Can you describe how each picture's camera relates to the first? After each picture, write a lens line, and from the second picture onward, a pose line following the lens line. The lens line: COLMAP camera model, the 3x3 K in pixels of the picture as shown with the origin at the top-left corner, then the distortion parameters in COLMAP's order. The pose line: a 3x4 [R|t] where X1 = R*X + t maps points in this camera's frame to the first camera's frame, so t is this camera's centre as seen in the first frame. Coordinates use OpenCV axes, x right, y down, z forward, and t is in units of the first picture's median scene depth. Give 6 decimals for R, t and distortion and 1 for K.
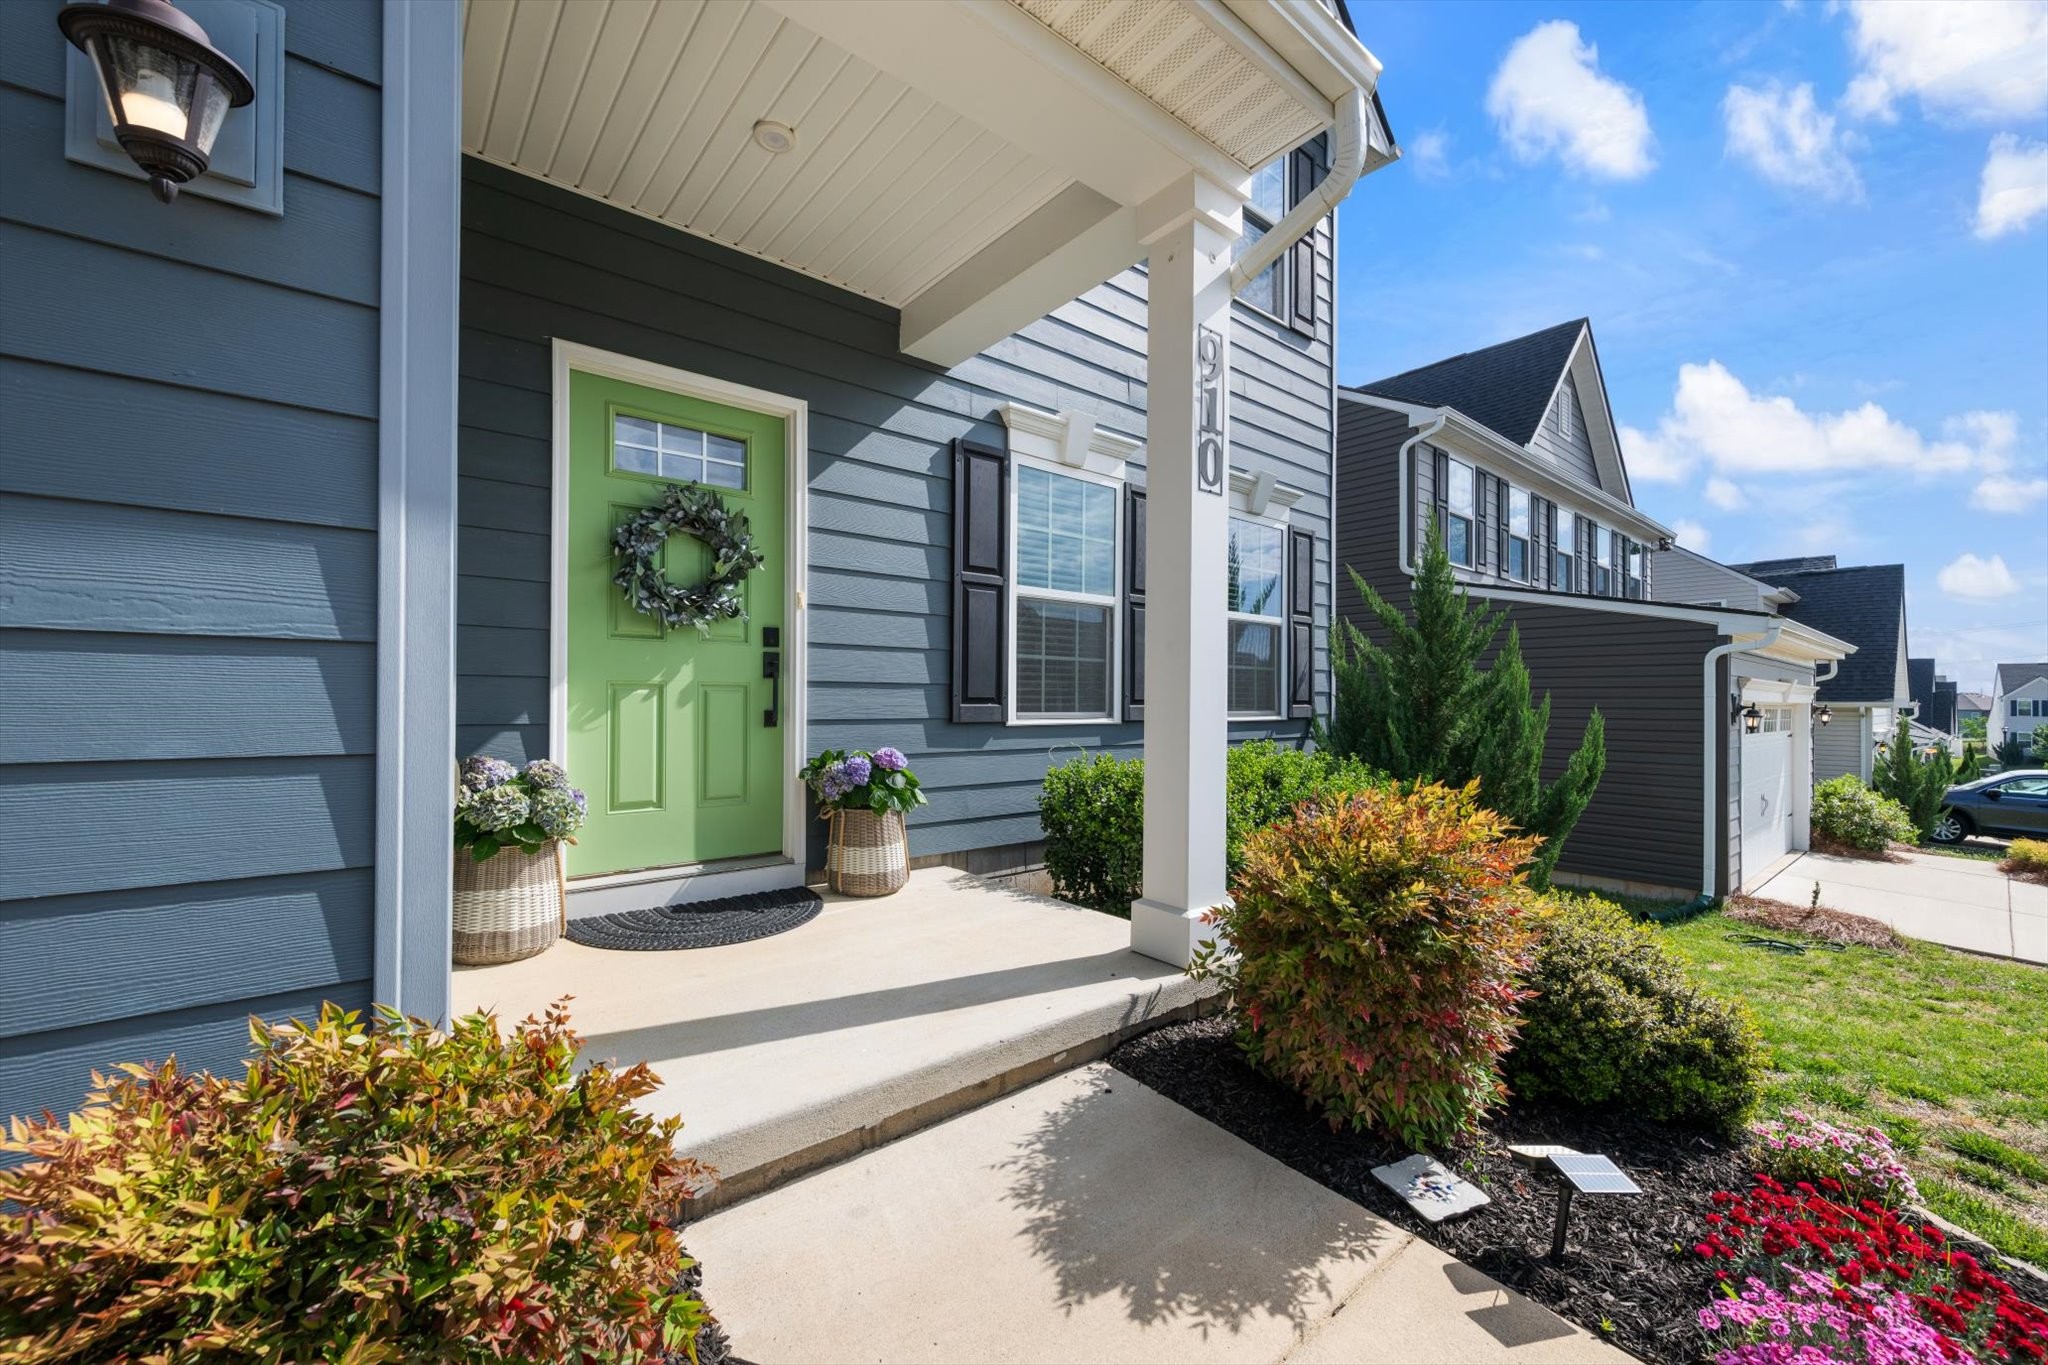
lens RADIAL K [[801.9, 0, 1026.2], [0, 801.9, 692.5], [0, 0, 1]] dist [-0.001585, -0.000064]
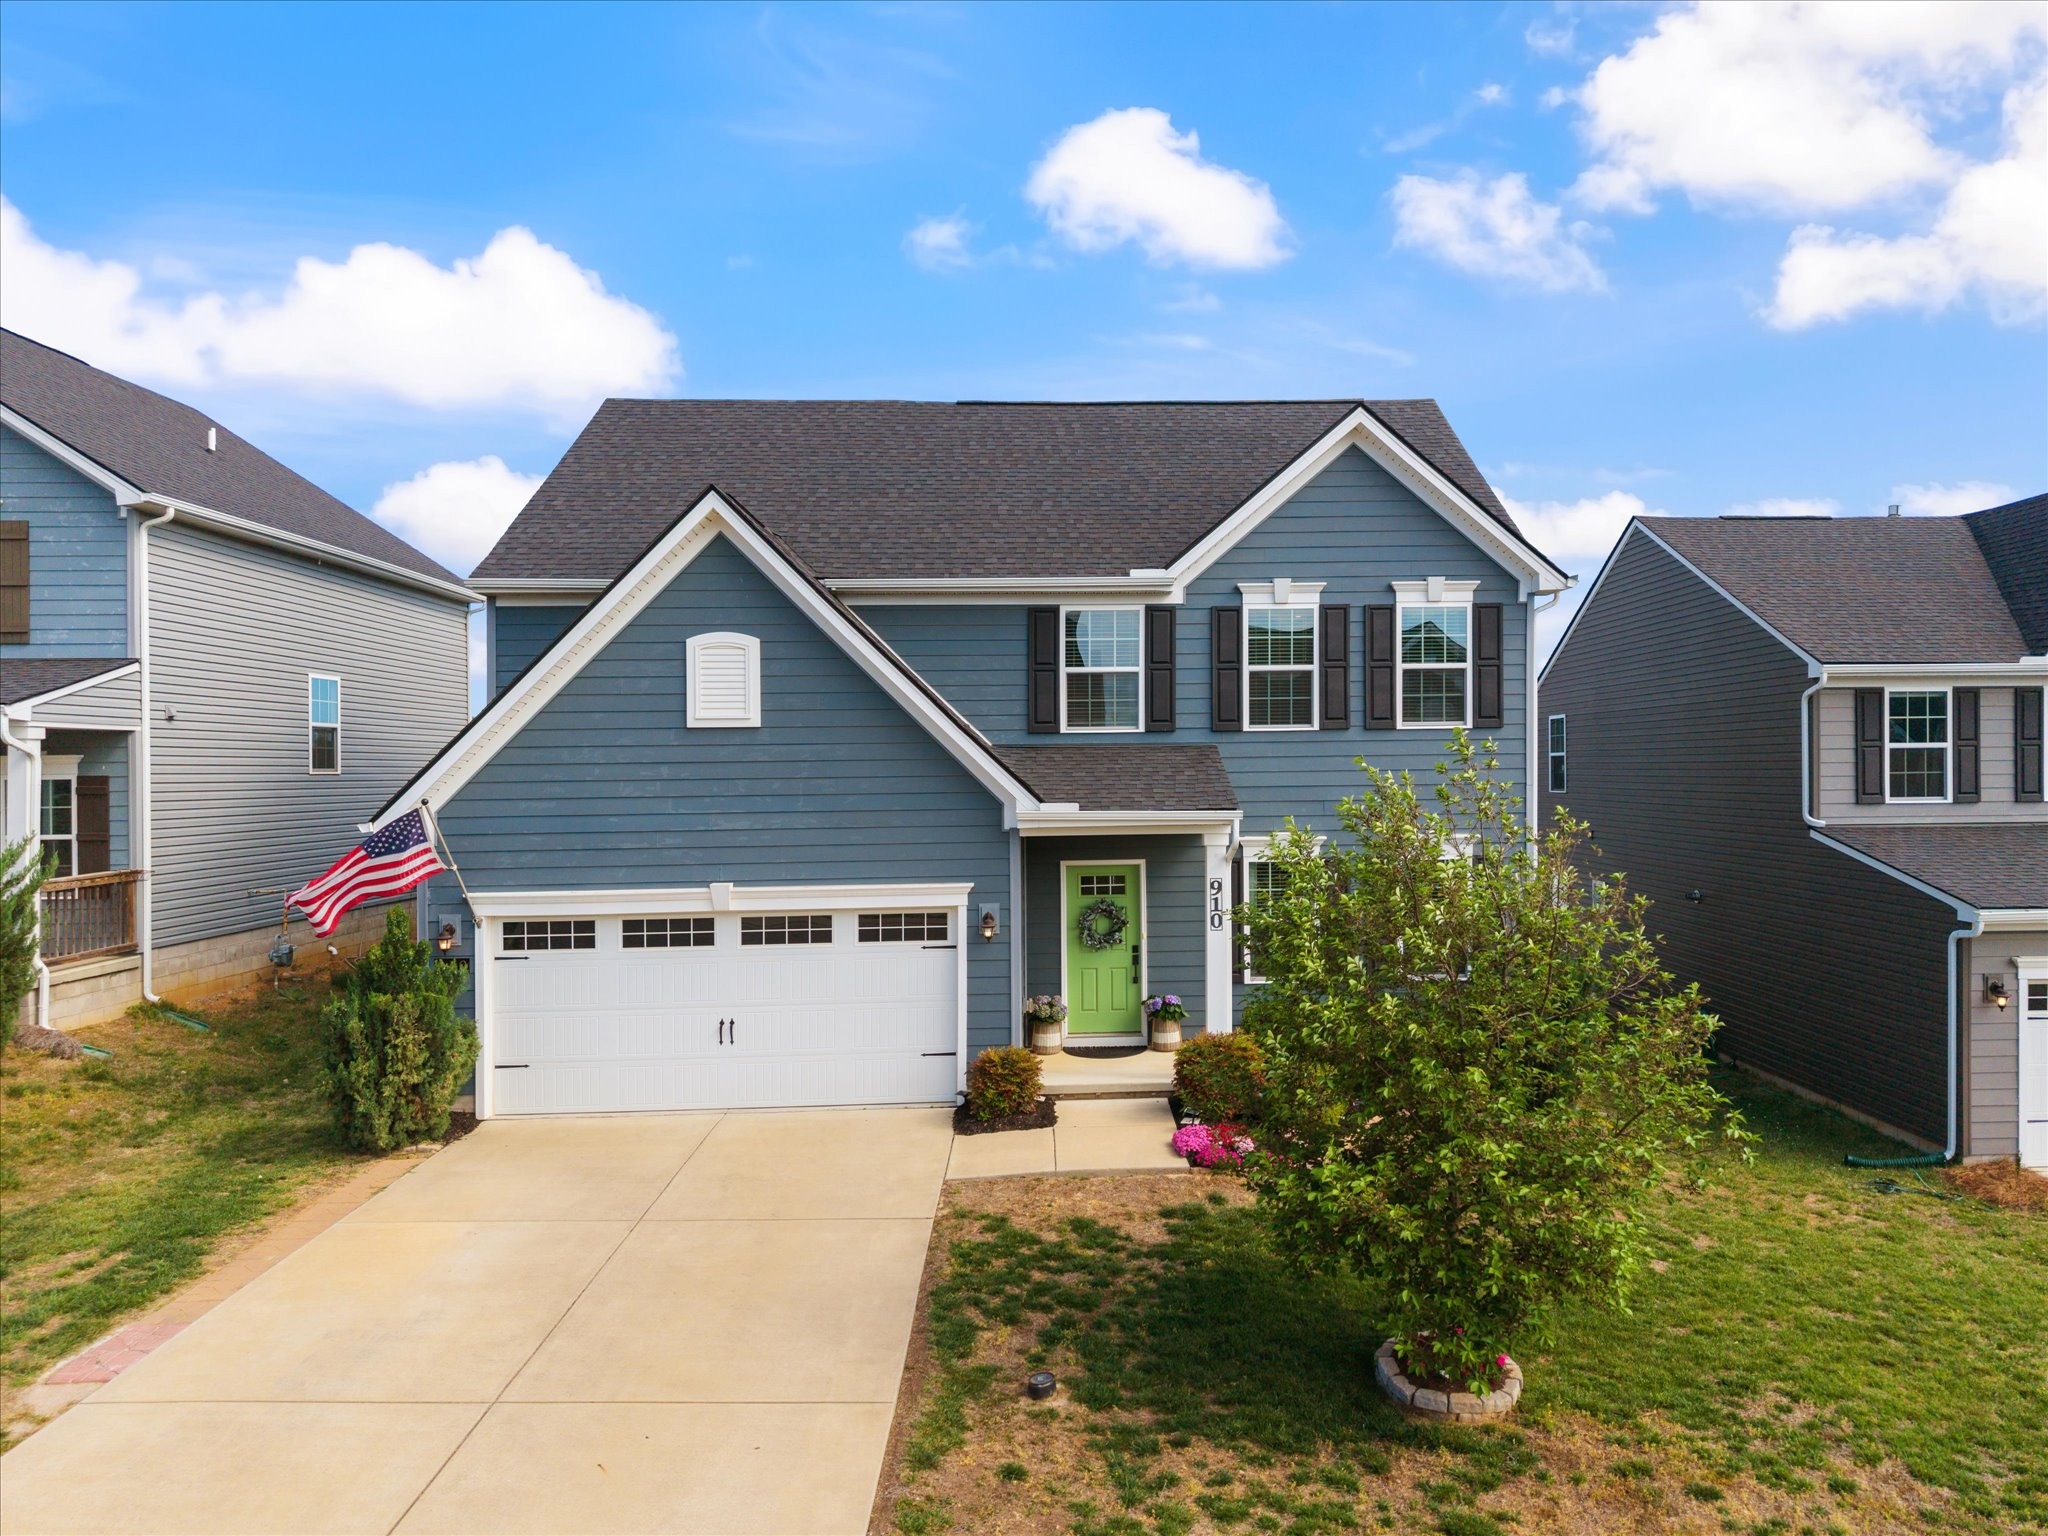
lens RADIAL K [[1419.1, 0, 1123.4], [0, 1419.1, 764.6], [0, 0, 1]] dist [-0.002651, 0.001270]
pose [[0.797586, -0.020323, -0.602863, 2.525544], [0.022170, 0.999745, -0.004370, -0.670035], [0.602798, -0.009880, 0.797833, -2.789698]]
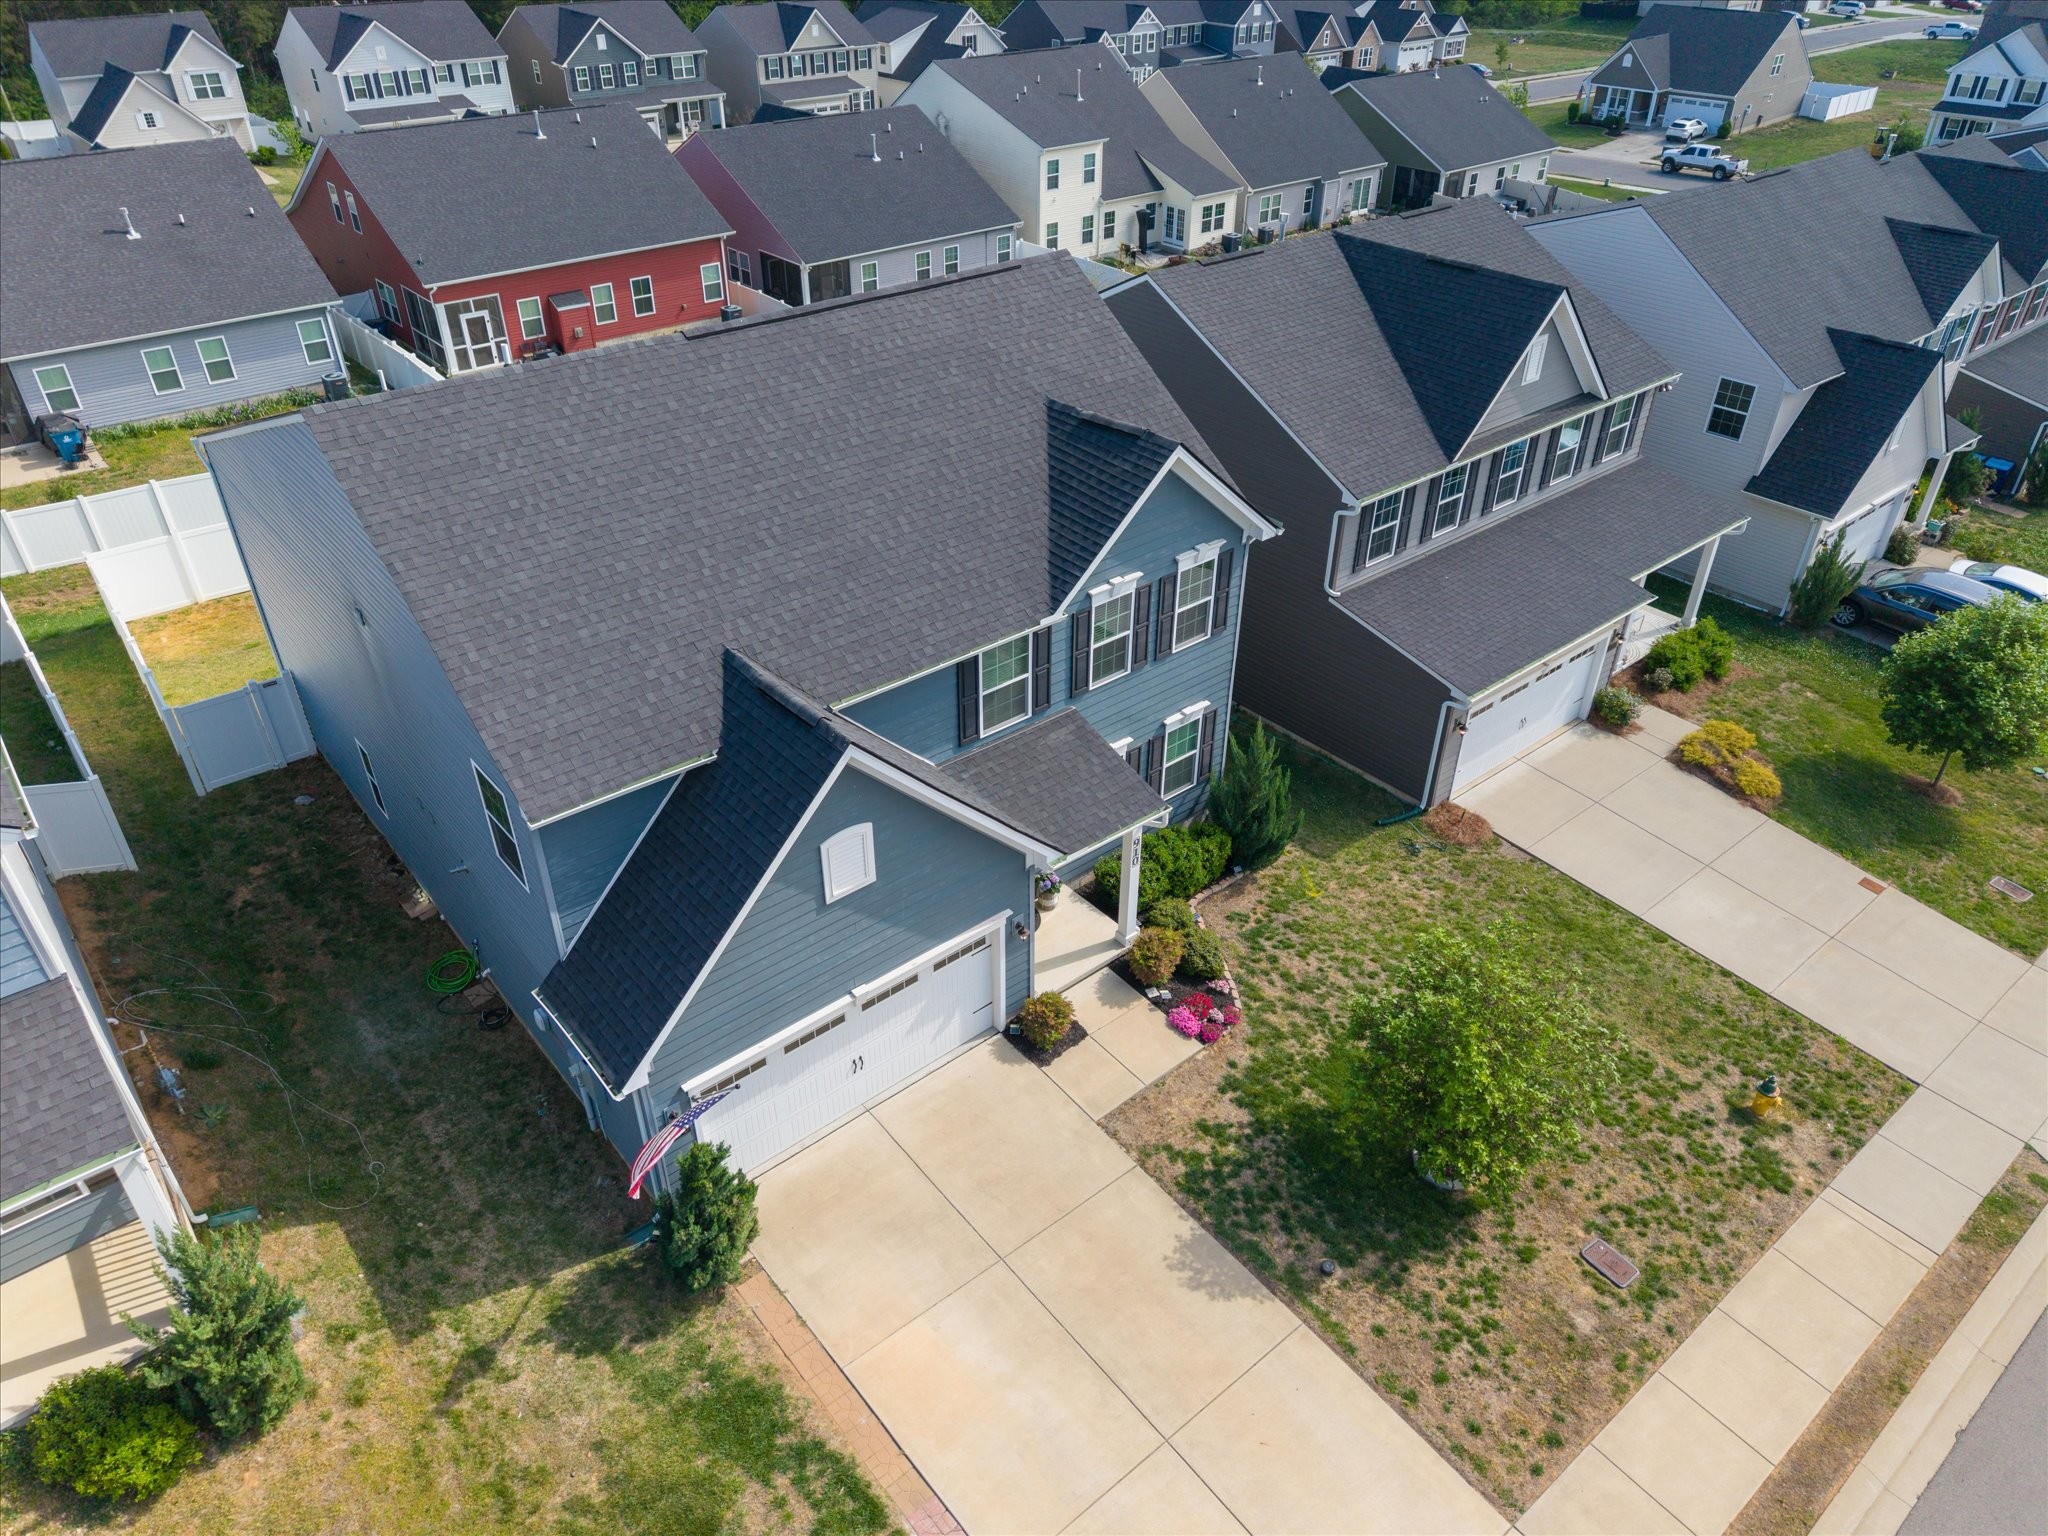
lens RADIAL K [[1369.1, 0, 1031.4], [0, 1369.1, 768.7], [0, 0, 1]] dist [0.009945, 0.001936]
pose [[0.999979, -0.006009, -0.002418, -0.269648], [0.006317, 0.821934, 0.569548, -3.987289], [-0.001435, -0.569551, 0.821955, -3.945994]]
